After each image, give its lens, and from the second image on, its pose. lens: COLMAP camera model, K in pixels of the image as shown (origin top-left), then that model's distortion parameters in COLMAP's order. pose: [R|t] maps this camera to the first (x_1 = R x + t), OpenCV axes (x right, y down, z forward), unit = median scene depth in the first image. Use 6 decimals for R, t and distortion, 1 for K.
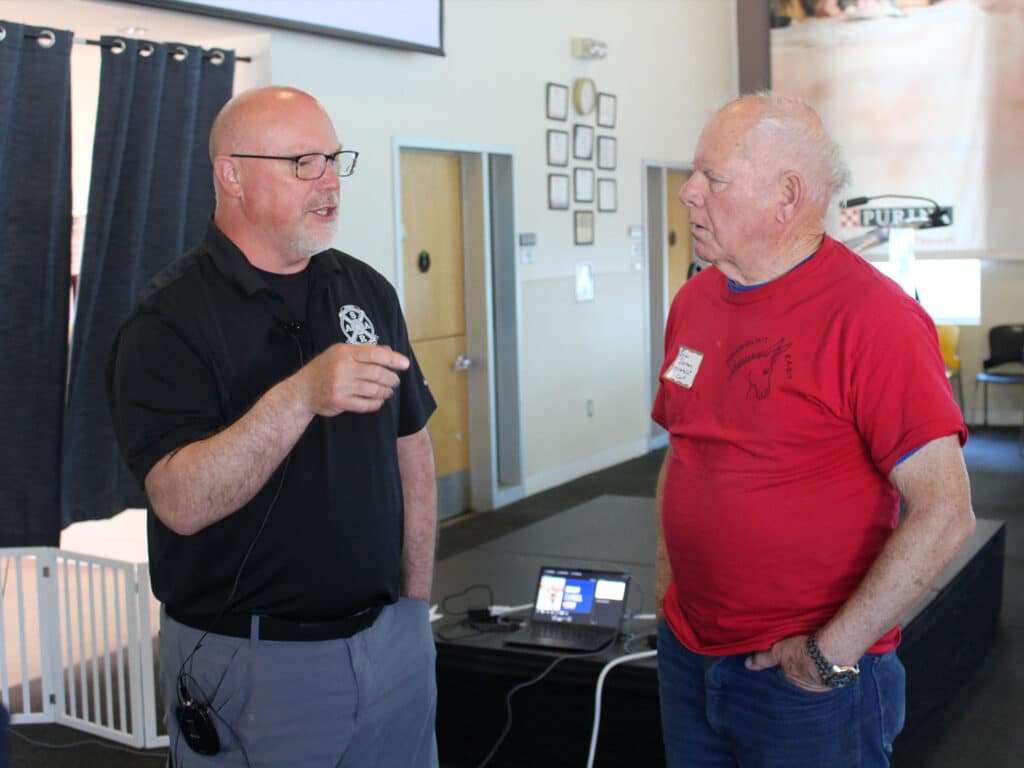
lens RADIAL K [[1447.5, 0, 512.0], [0, 1447.5, 384.0], [0, 0, 1]] dist [-0.119774, 0.055470]
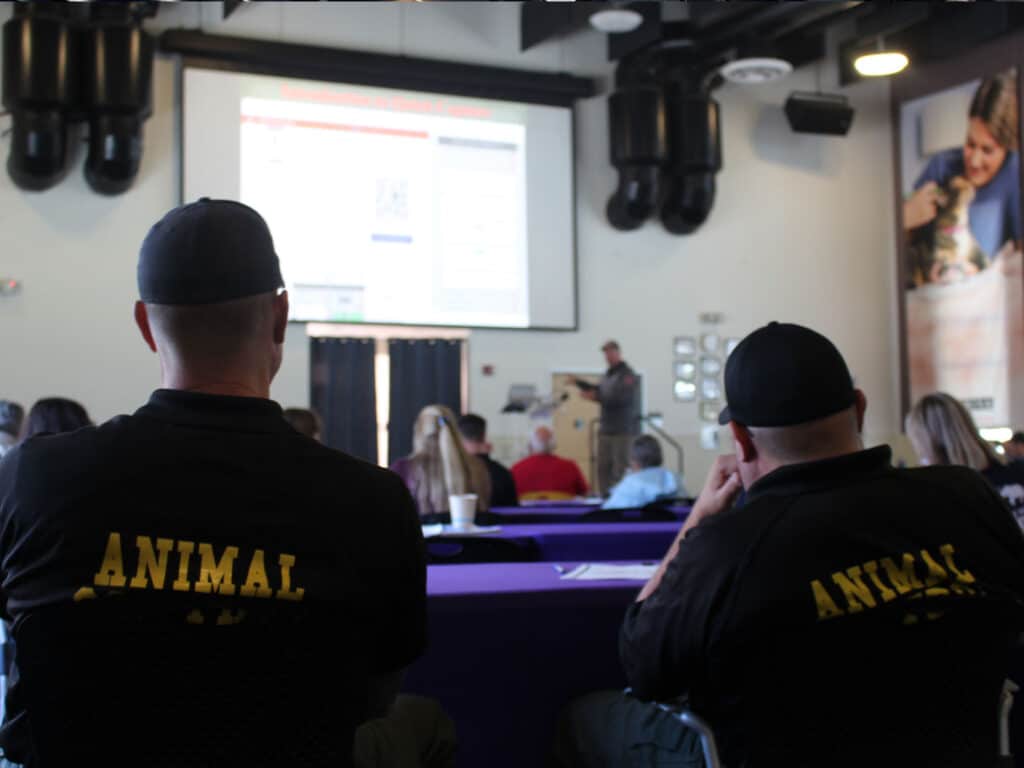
lens RADIAL K [[1447.5, 0, 512.0], [0, 1447.5, 384.0], [0, 0, 1]] dist [-0.119774, 0.055470]
pose [[0.819893, -0.011427, -0.572403, 0.783980], [-0.067725, 0.990845, -0.116789, 0.085135], [0.568497, 0.134521, 0.811613, -0.607873]]
